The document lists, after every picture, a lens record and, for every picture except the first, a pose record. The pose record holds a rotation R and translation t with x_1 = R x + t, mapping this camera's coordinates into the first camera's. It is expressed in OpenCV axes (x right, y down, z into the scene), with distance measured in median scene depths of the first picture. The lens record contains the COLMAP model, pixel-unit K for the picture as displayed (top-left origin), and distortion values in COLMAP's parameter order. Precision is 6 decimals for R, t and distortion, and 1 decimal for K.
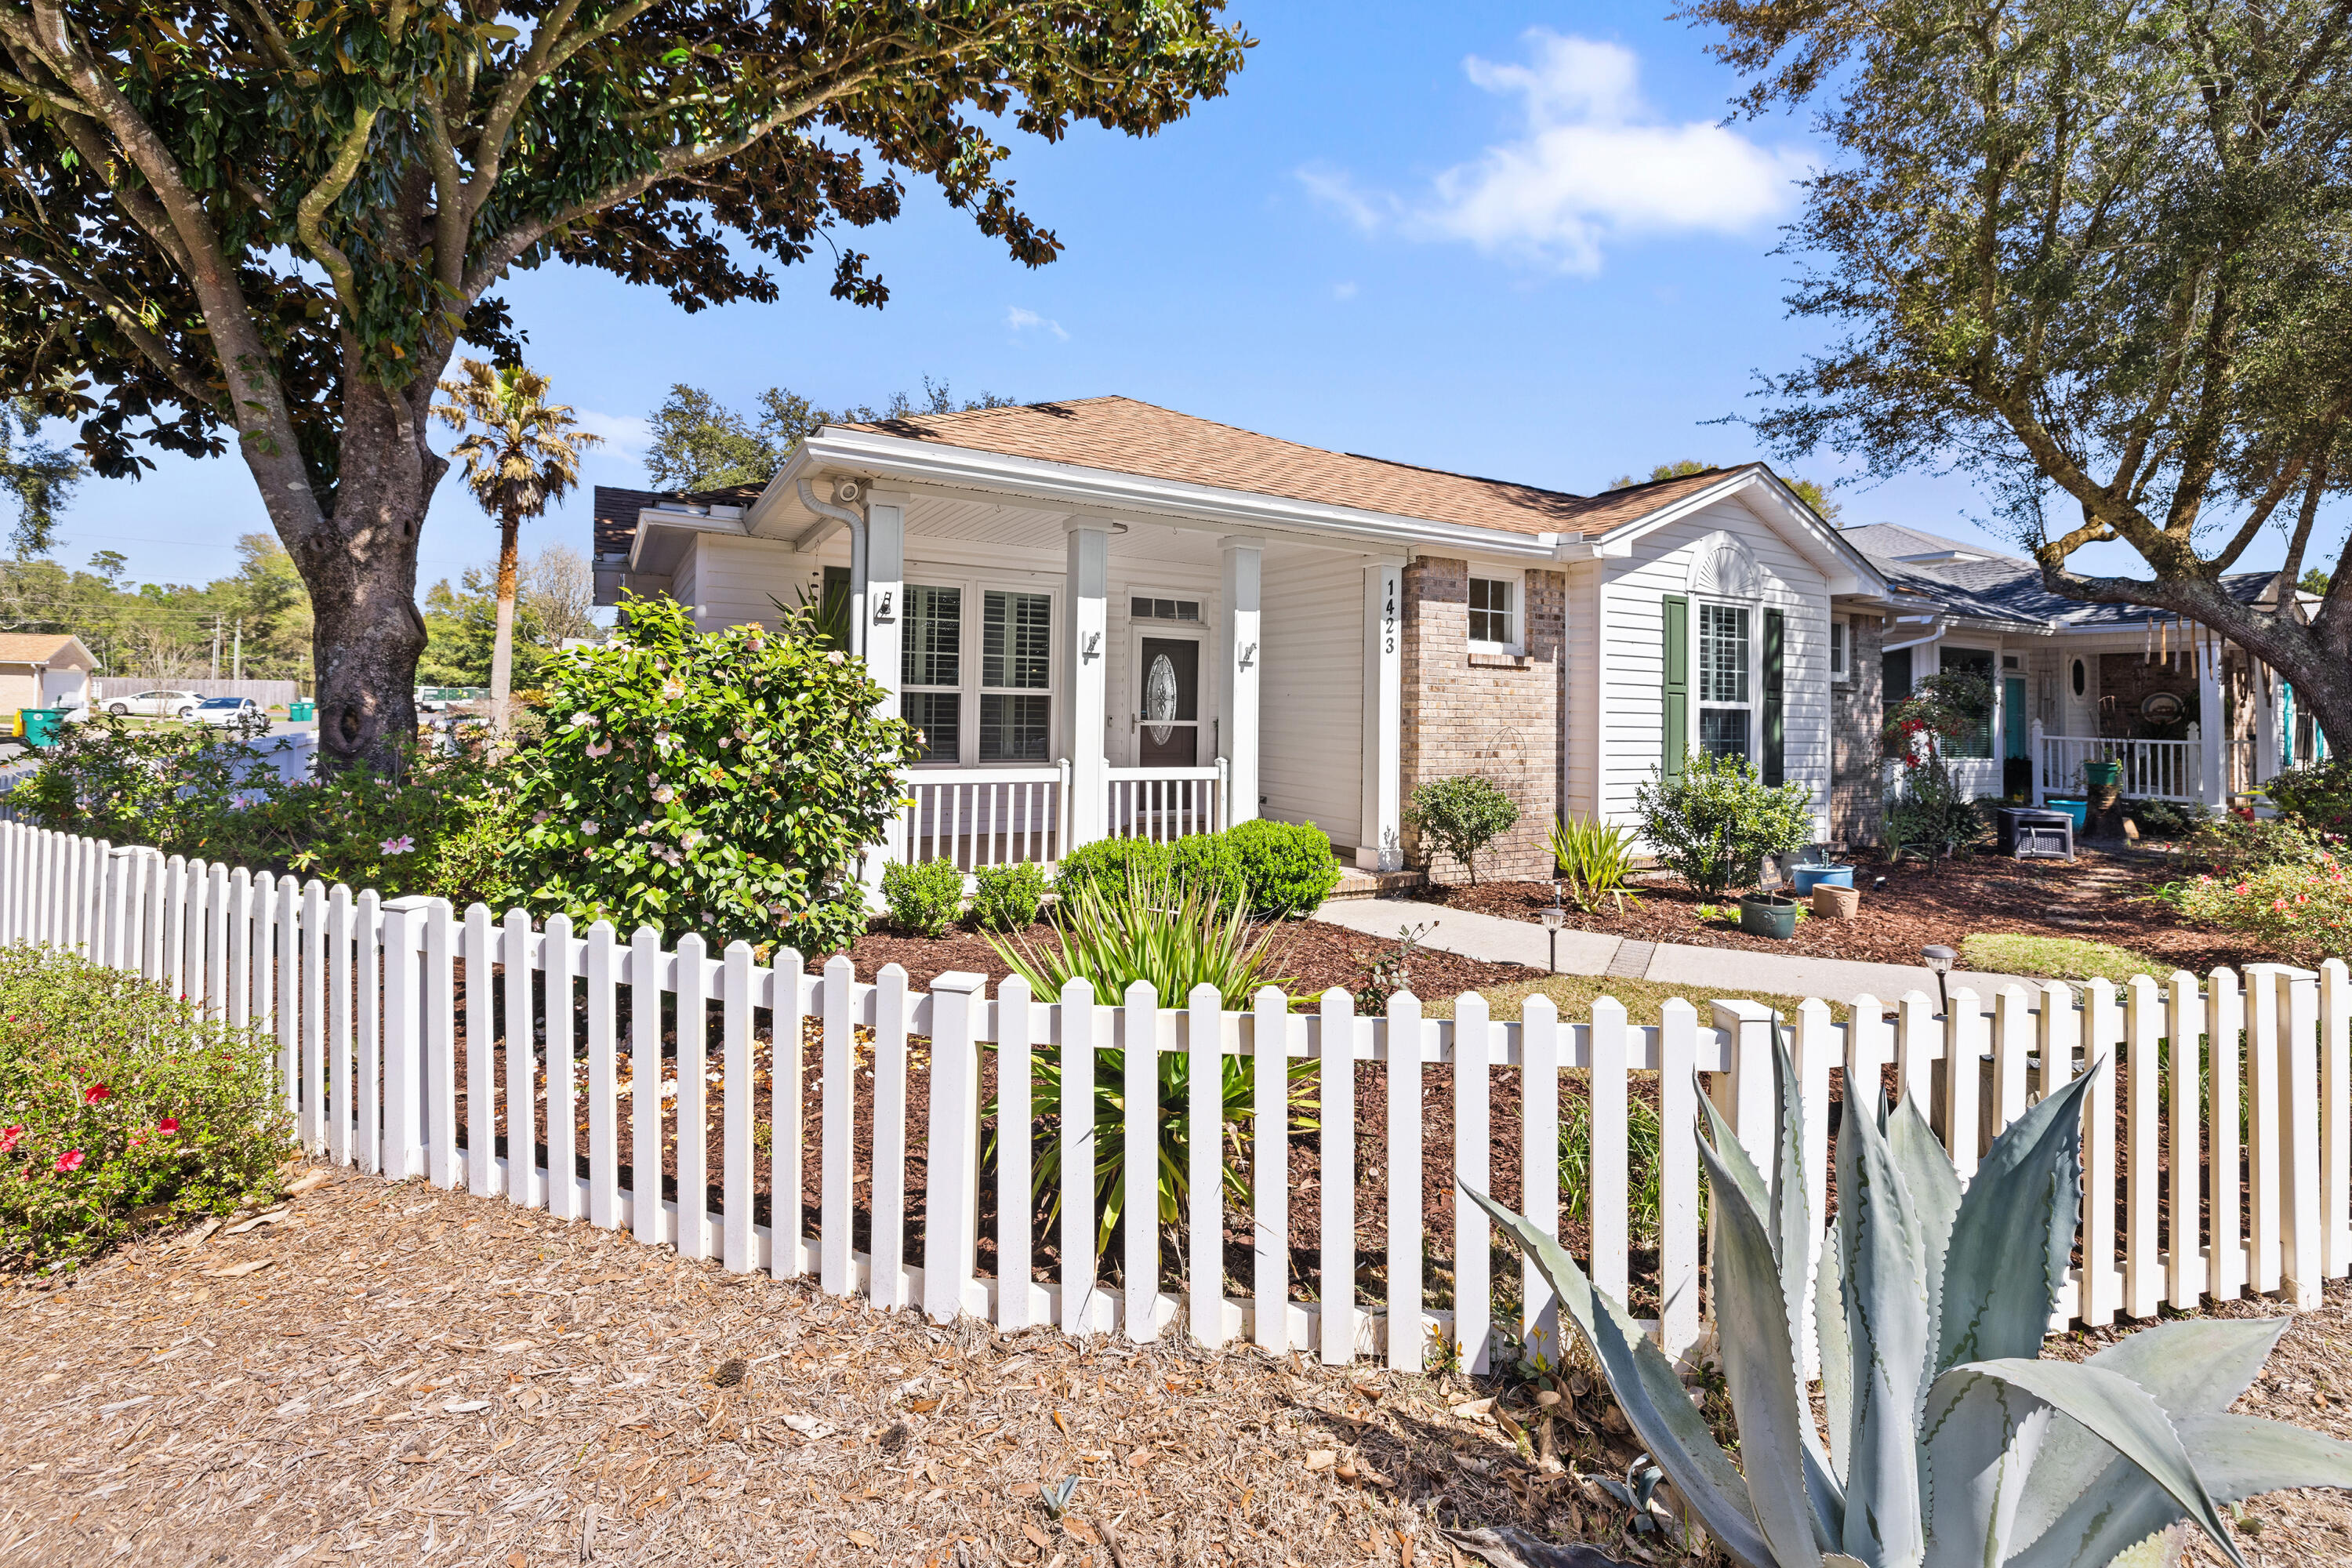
lens RADIAL K [[1019.0, 0, 1181.3], [0, 1019.0, 711.0], [0, 0, 1]] dist [-0.002578, -0.000183]
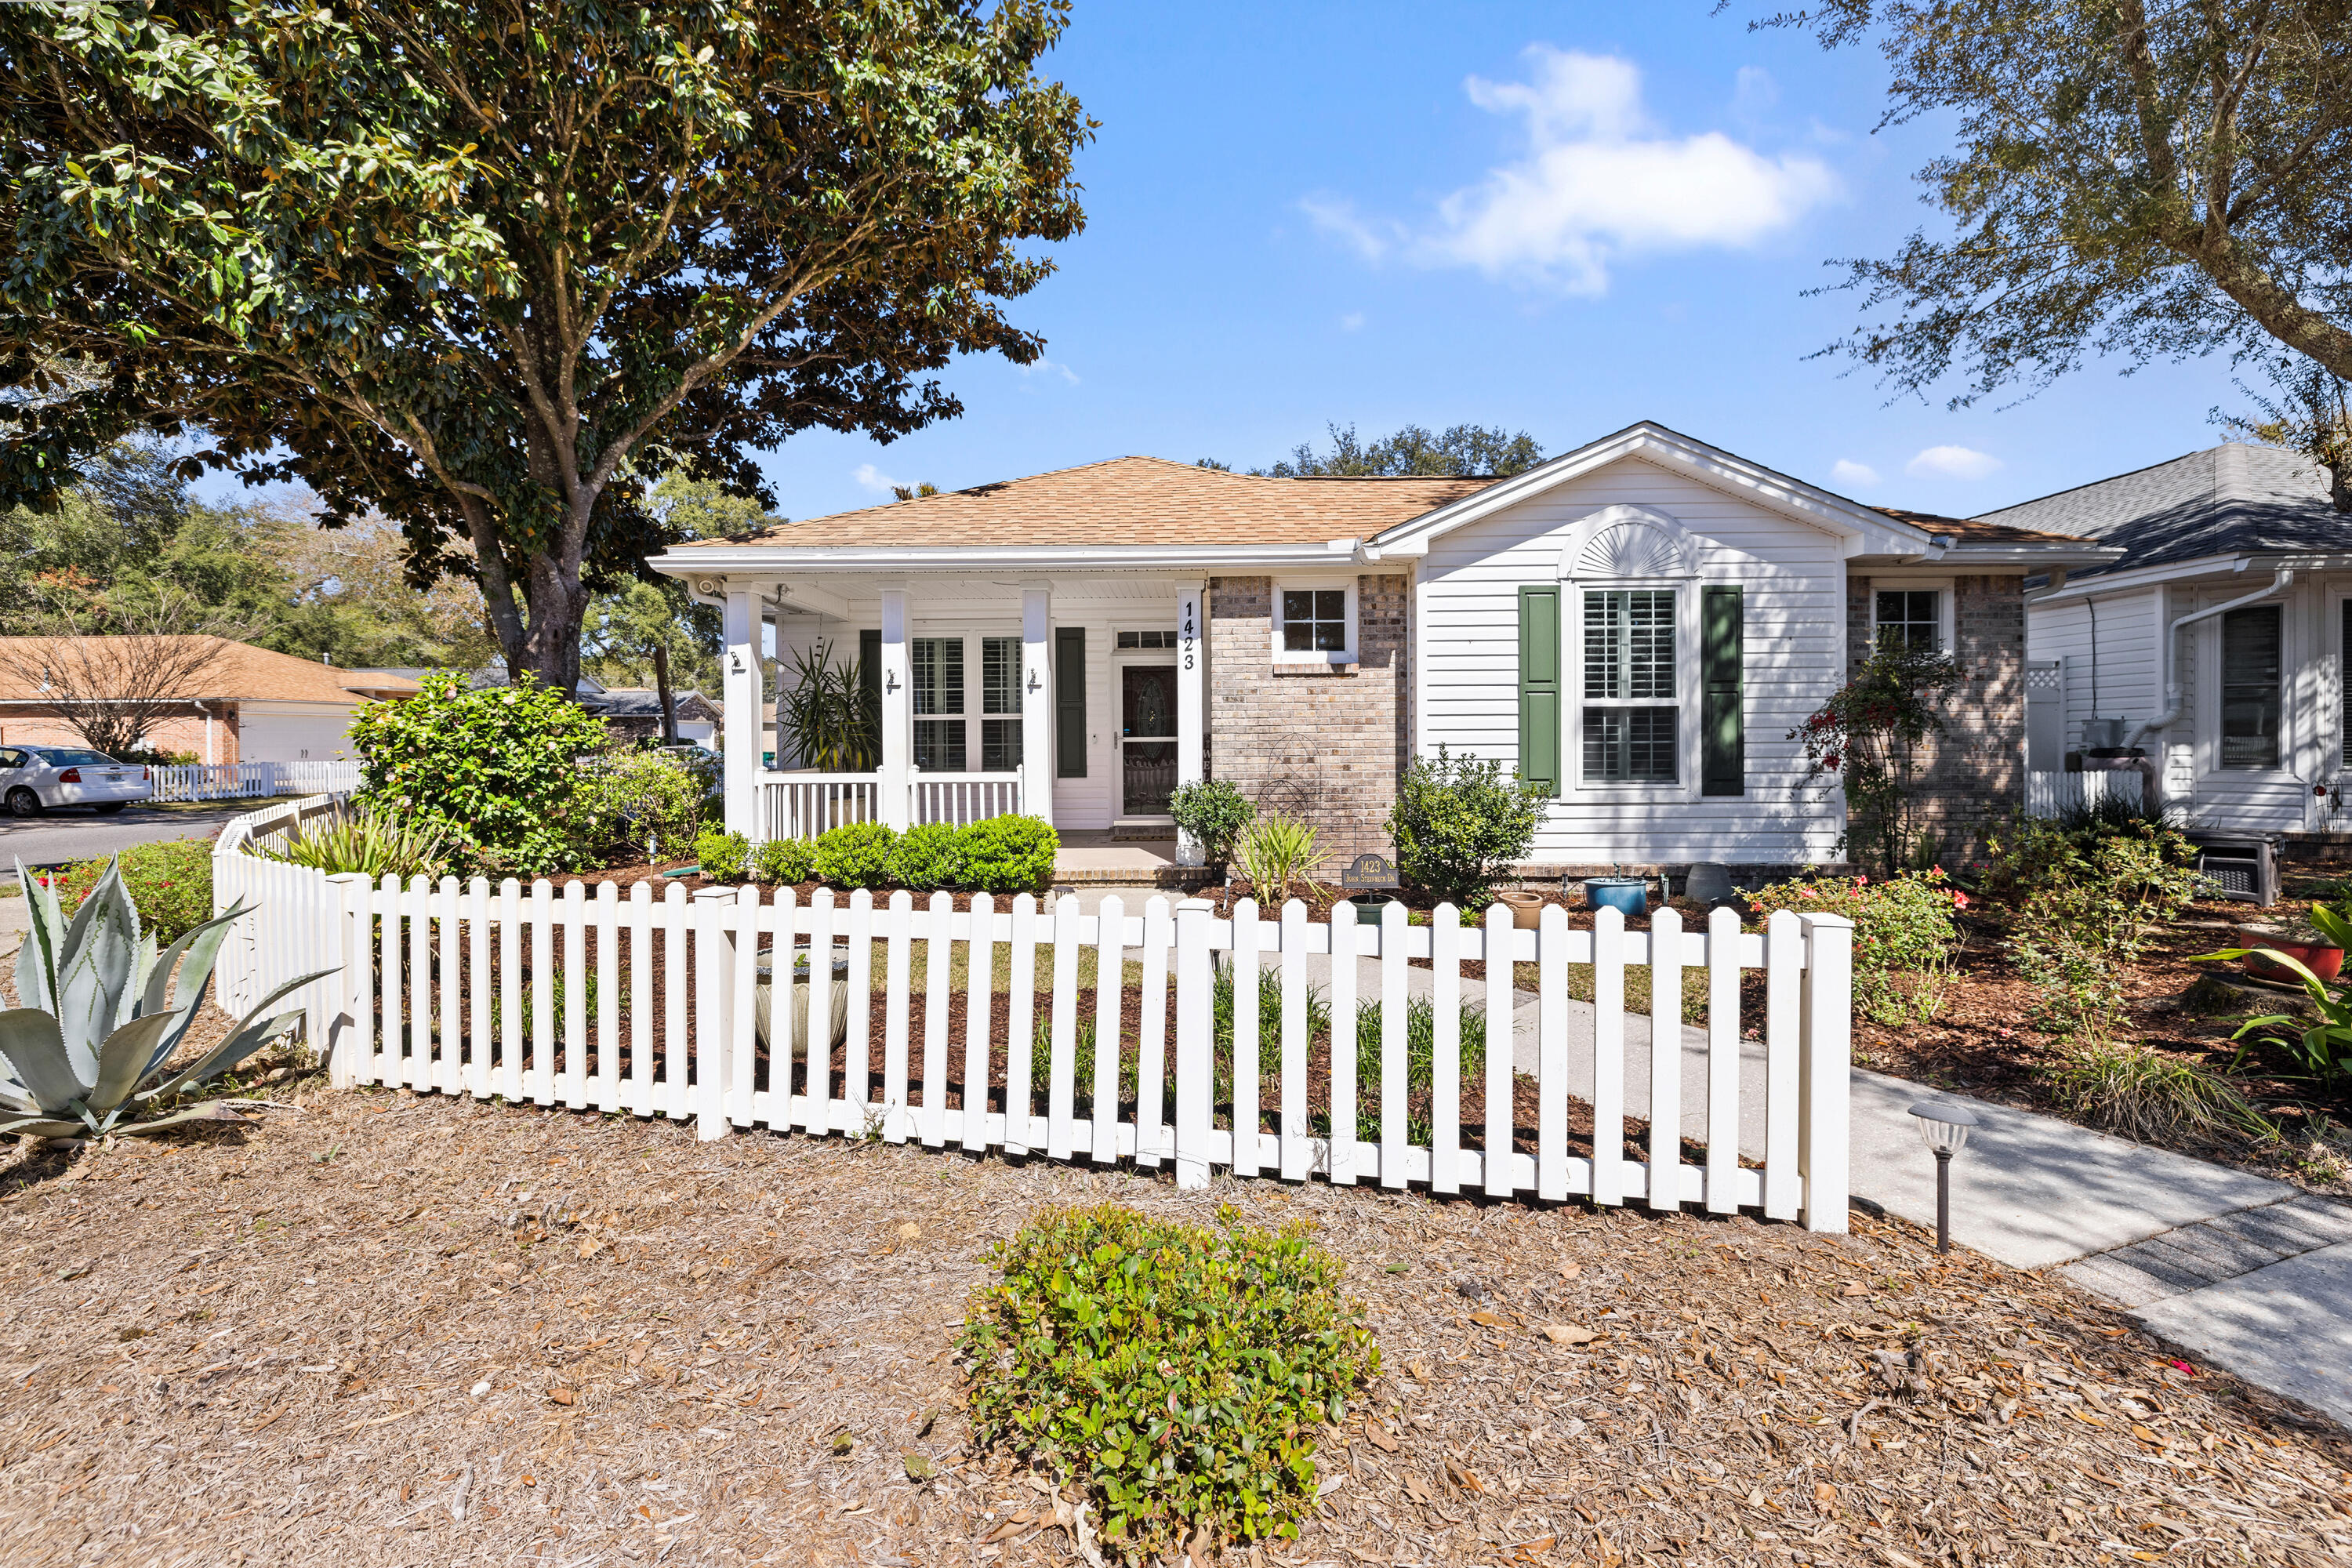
lens RADIAL K [[1019.0, 0, 1191.9], [0, 1019.0, 762.4], [0, 0, 1]] dist [-0.002578, -0.000183]
pose [[0.858263, -0.013117, -0.513042, 0.686602], [0.024425, 0.999584, 0.015305, 0.024300], [0.512628, -0.025667, 0.858227, 0.046448]]
